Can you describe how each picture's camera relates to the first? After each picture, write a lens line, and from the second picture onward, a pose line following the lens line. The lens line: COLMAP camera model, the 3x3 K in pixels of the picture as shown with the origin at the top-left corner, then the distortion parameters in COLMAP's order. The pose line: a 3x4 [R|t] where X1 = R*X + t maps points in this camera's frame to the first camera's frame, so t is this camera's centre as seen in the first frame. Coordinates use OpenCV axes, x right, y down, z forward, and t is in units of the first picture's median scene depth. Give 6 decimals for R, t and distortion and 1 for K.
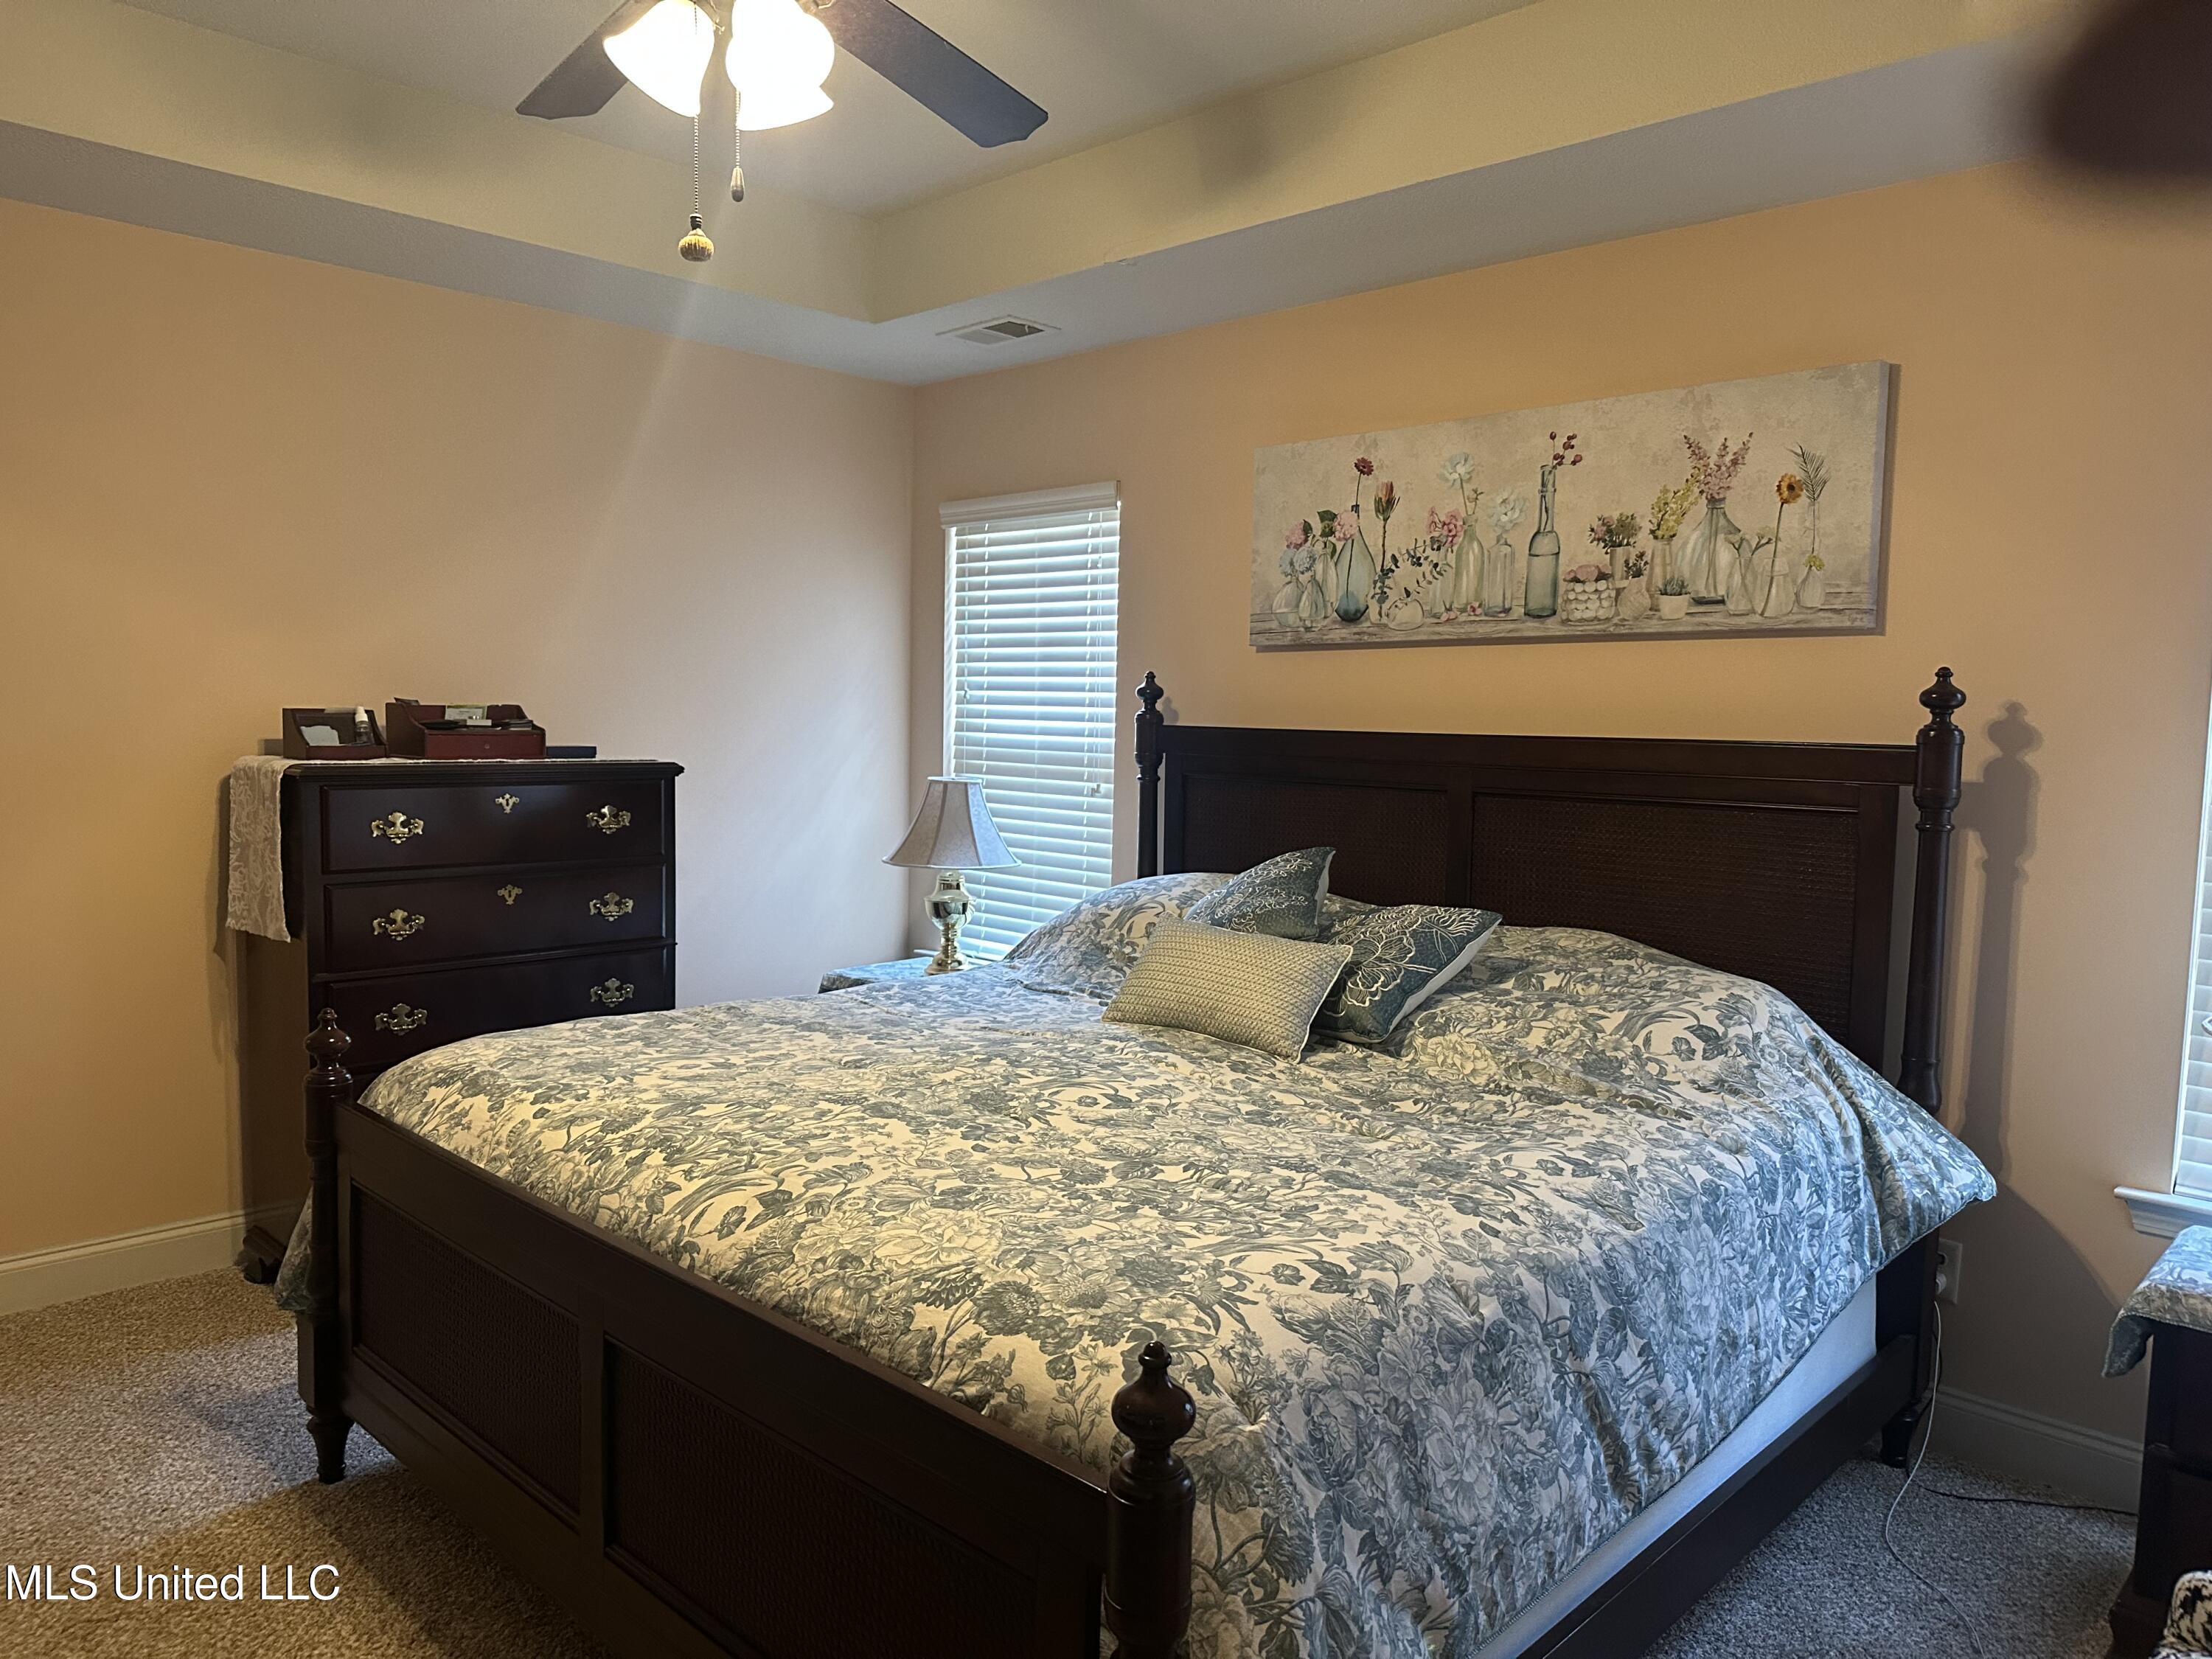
lens RADIAL K [[1555.1, 0, 1058.5], [0, 1555.1, 806.0], [0, 0, 1]] dist [0.055178, -0.062774]
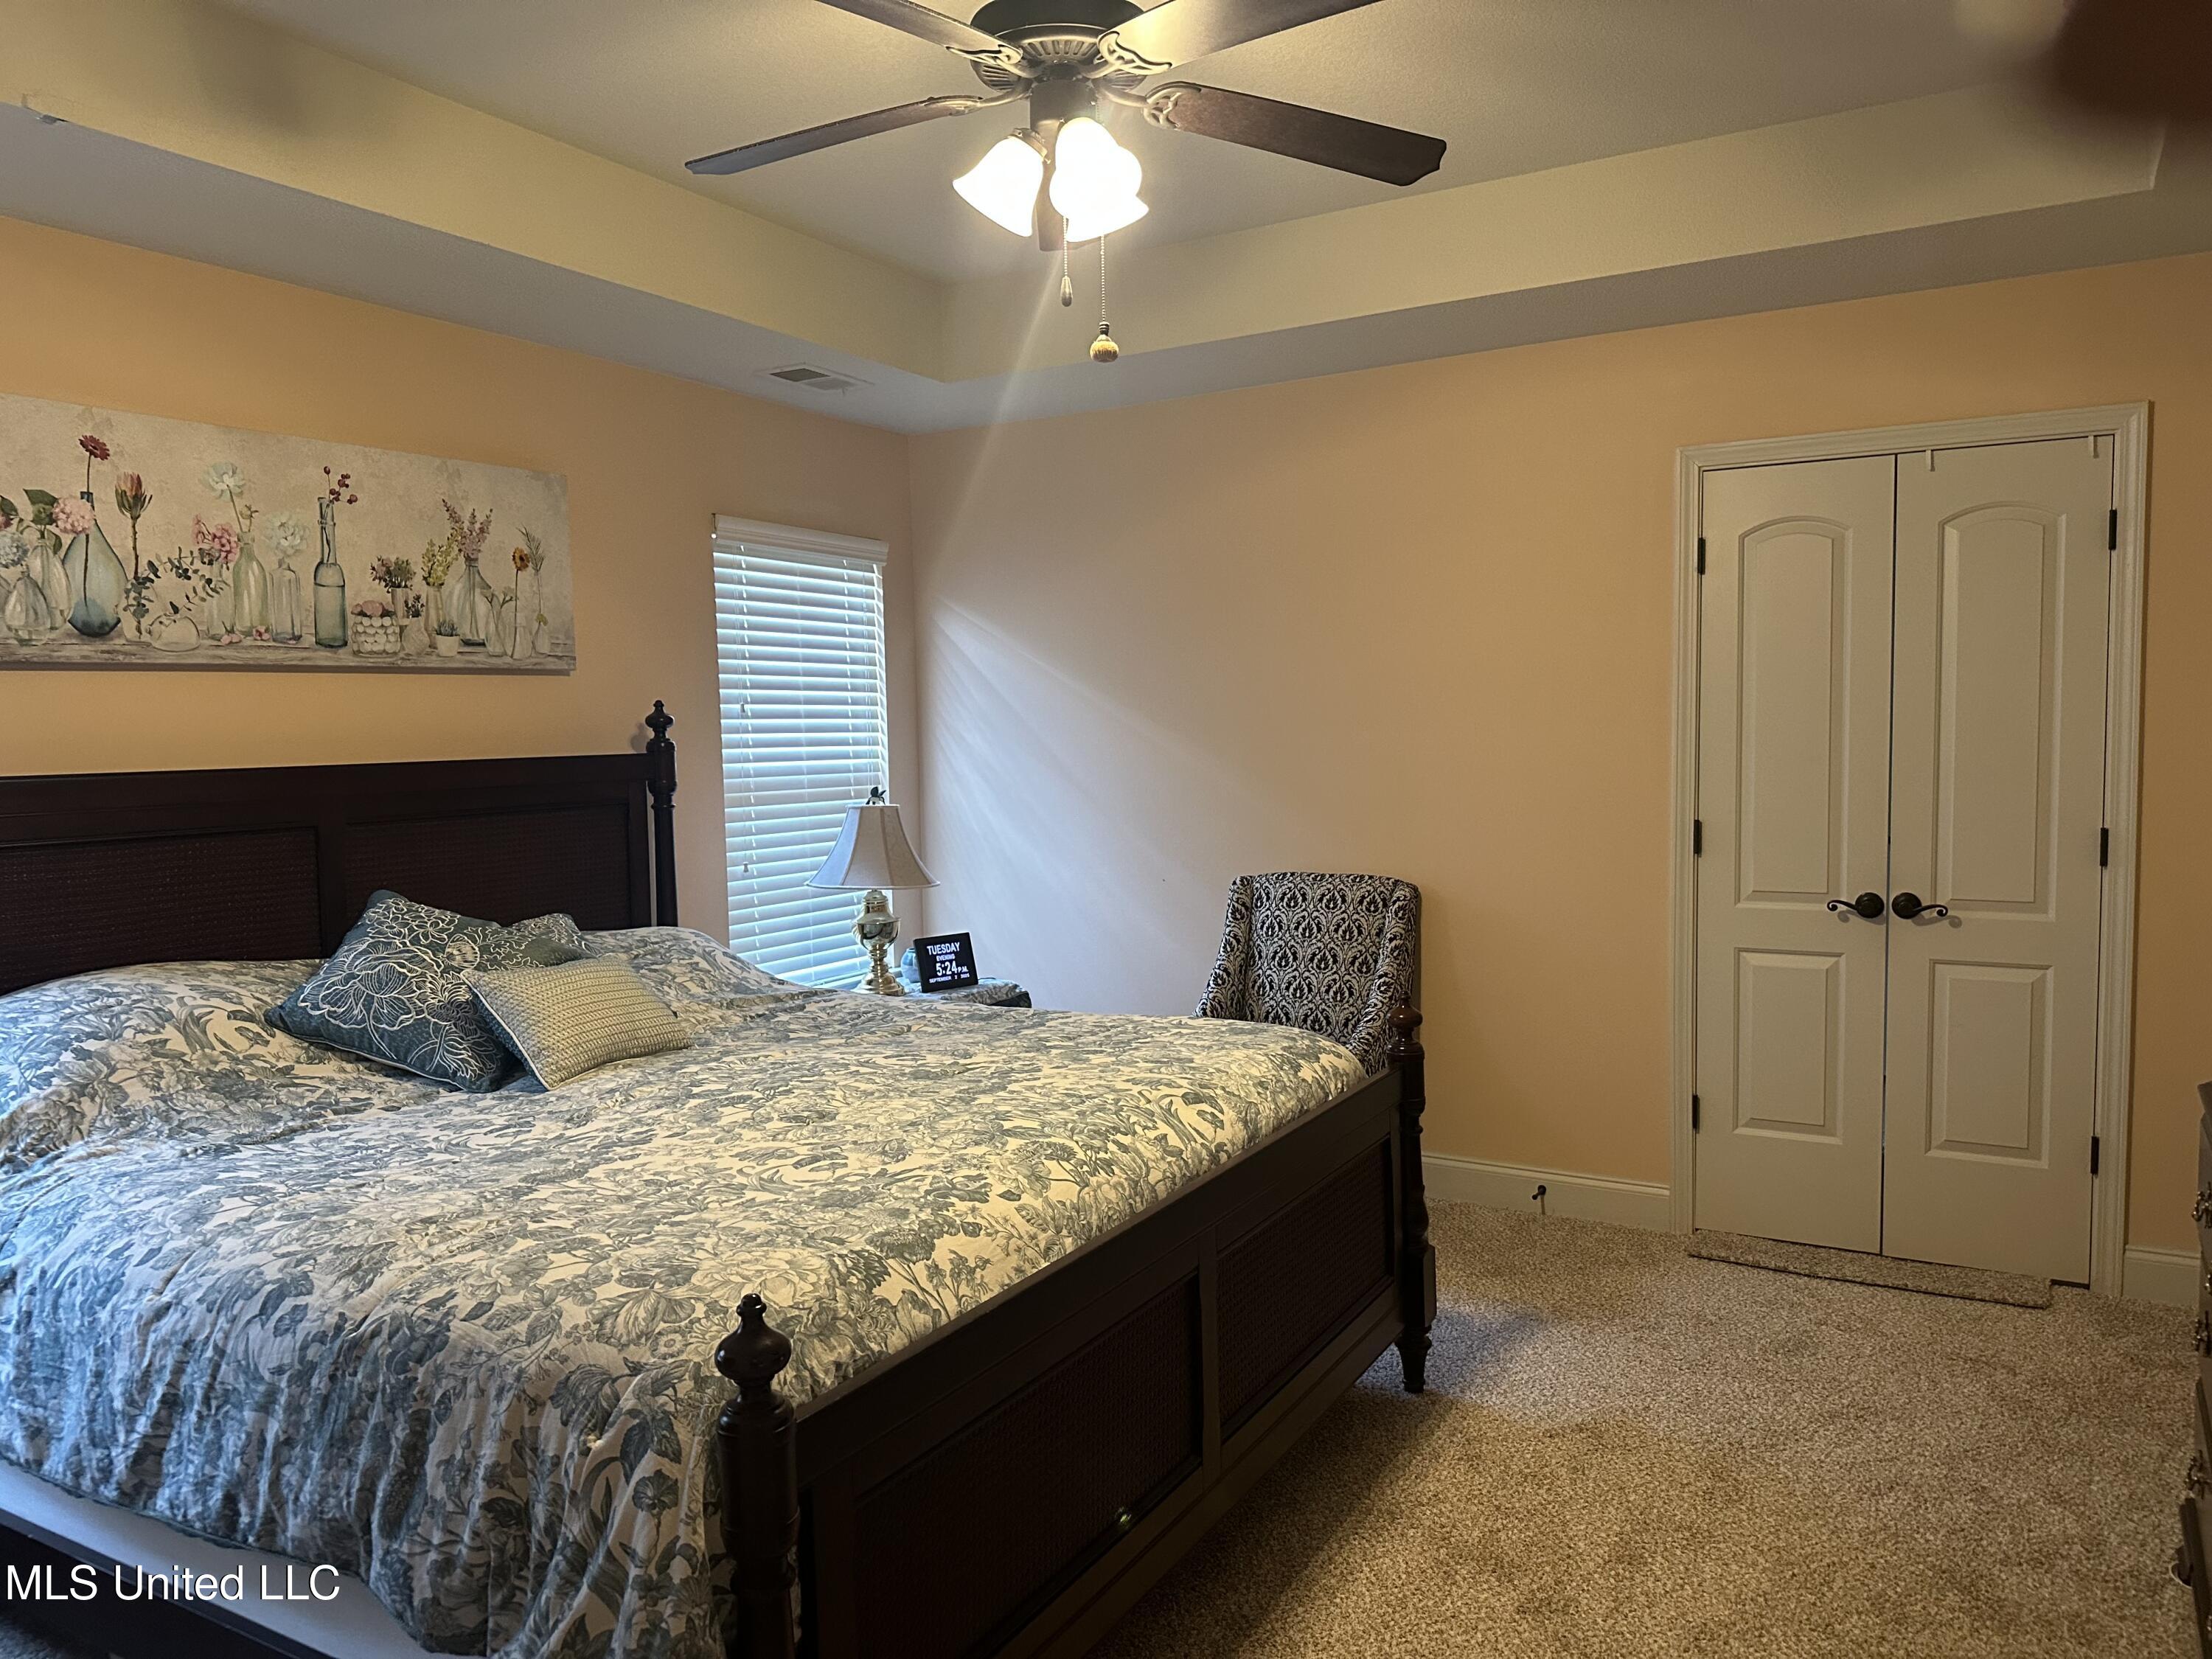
lens RADIAL K [[1555.1, 0, 1121.8], [0, 1555.1, 826.0], [0, 0, 1]] dist [0.055178, -0.062774]
pose [[-0.267841, -0.078649, 0.960248, -0.863728], [0.074248, 0.992014, 0.101961, -0.075423], [-0.960598, 0.098606, -0.259863, 0.828188]]
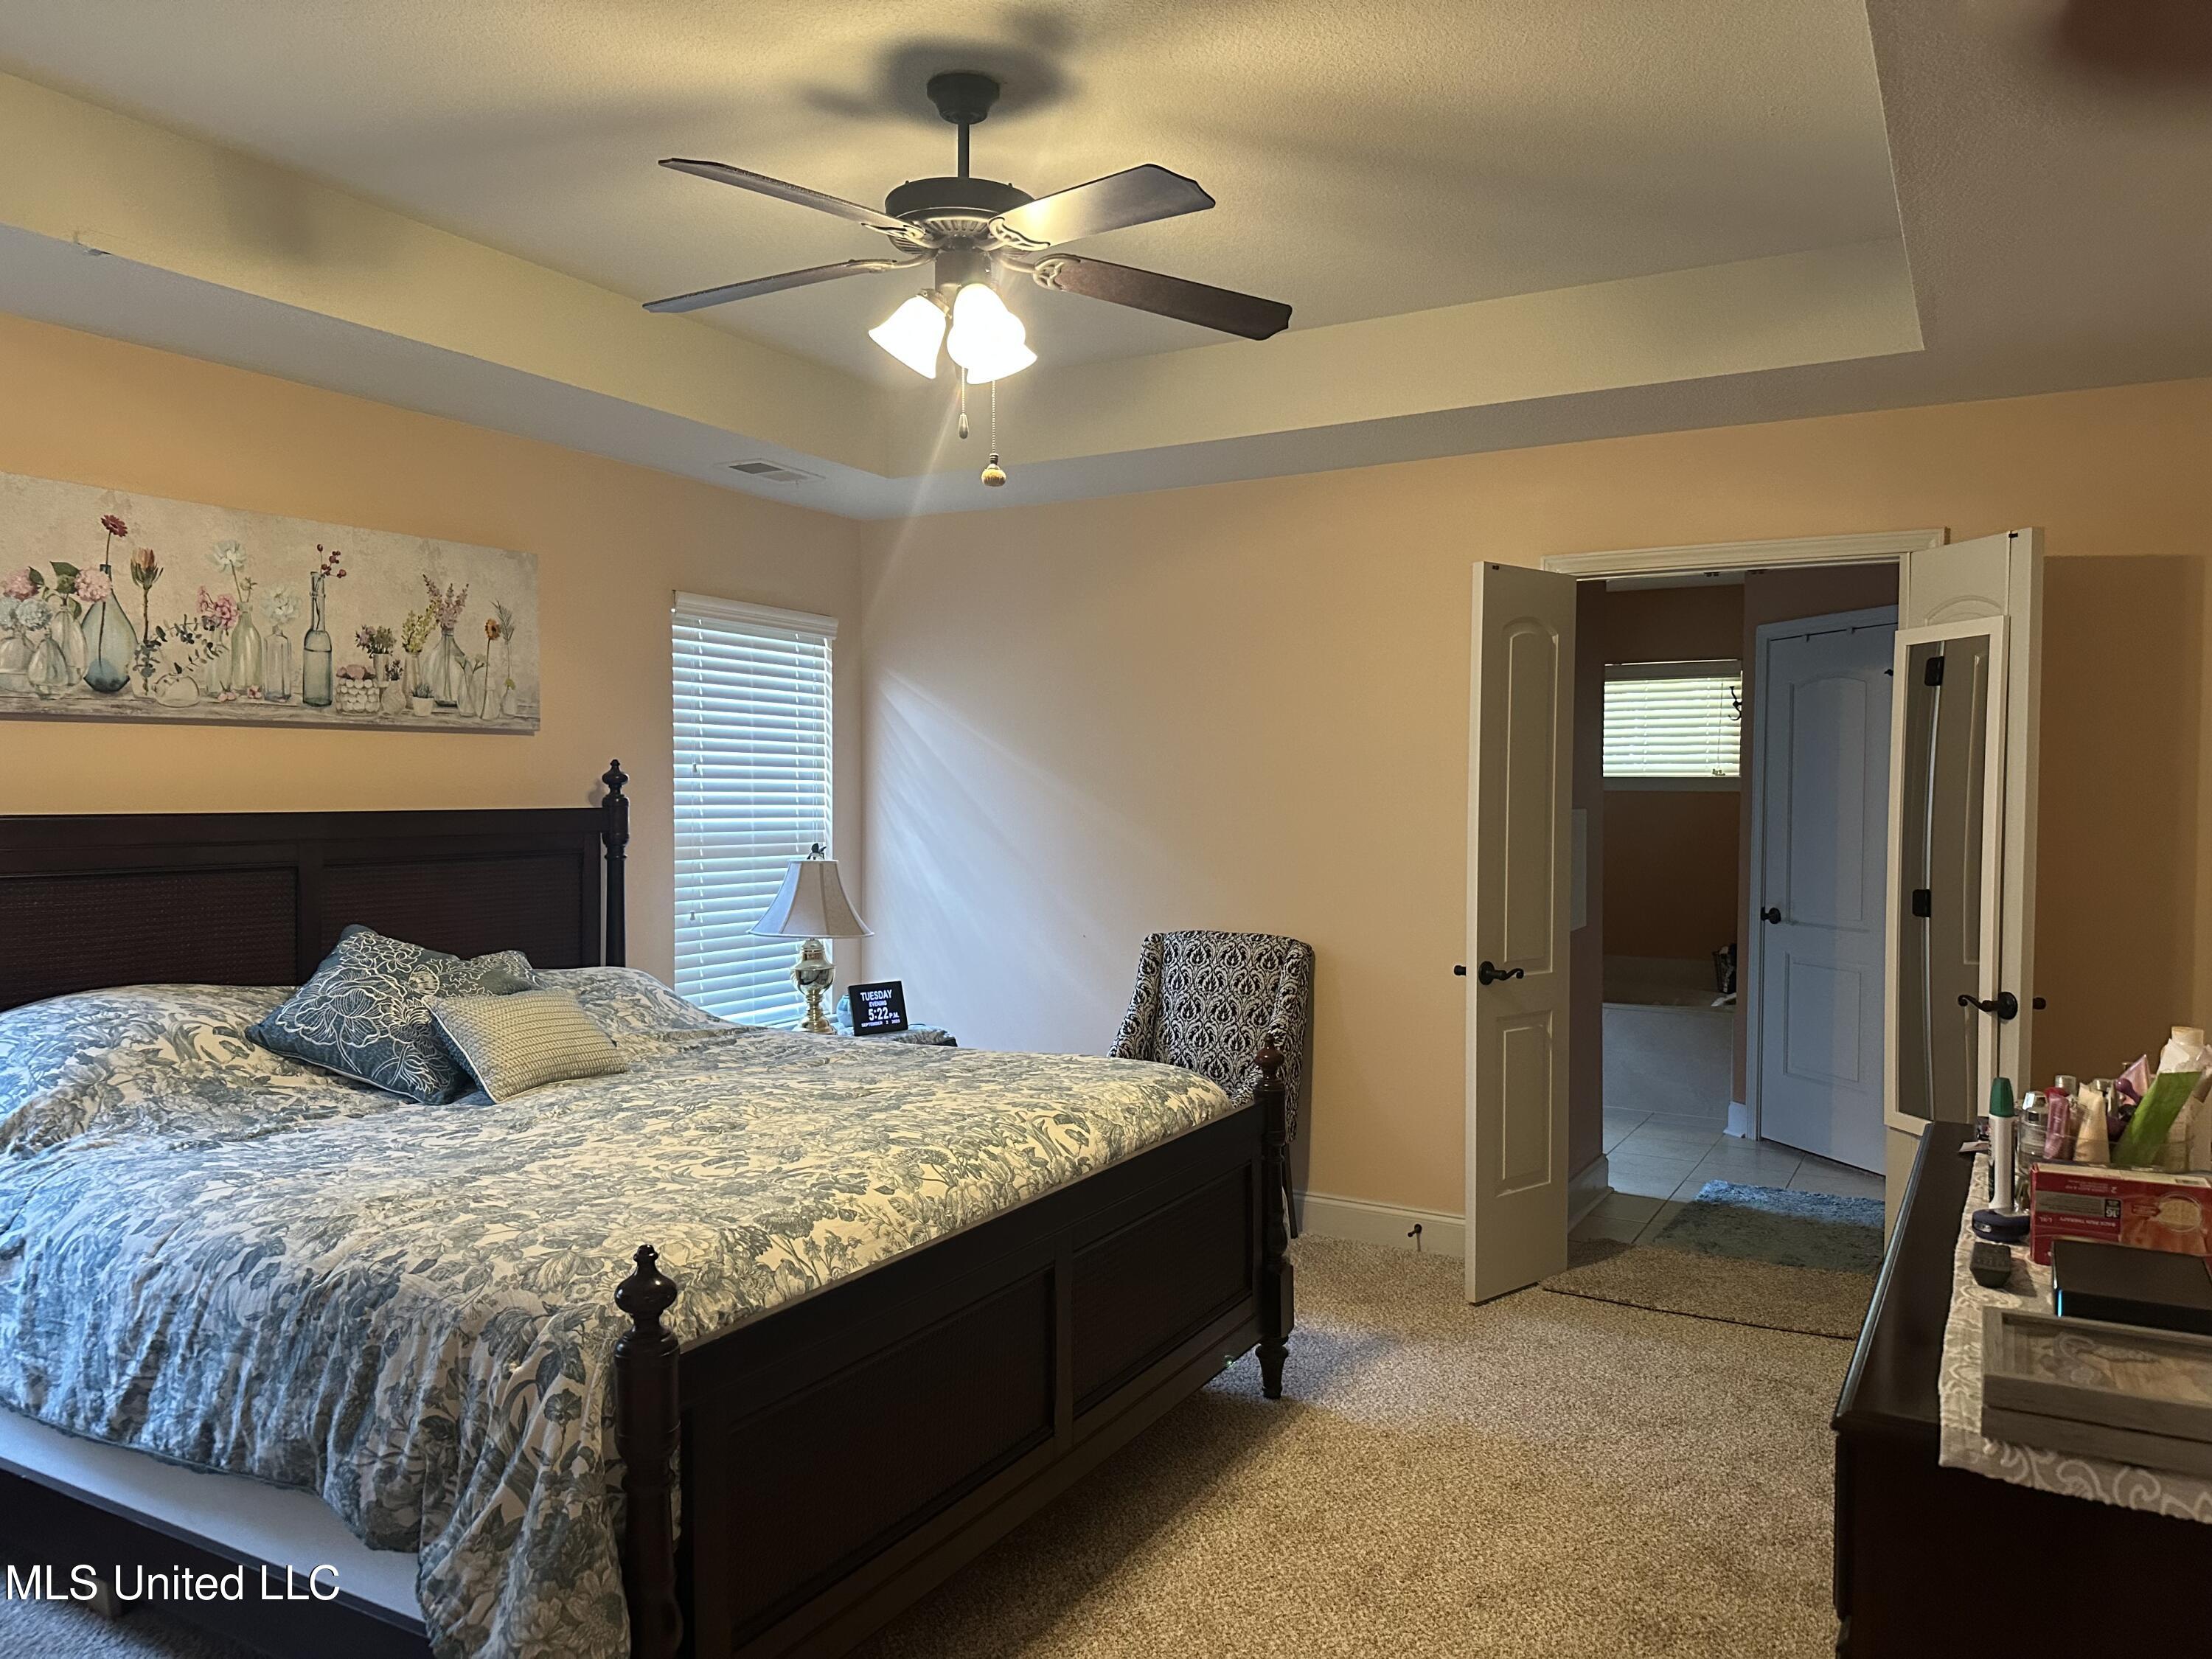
lens RADIAL K [[1555.1, 0, 1119.3], [0, 1555.1, 828.7], [0, 0, 1]] dist [0.055178, -0.062774]
pose [[-0.280237, -0.045658, 0.958844, -0.995417], [0.050843, 0.996760, 0.062323, -0.077655], [-0.958583, 0.066216, -0.277008, 0.809076]]
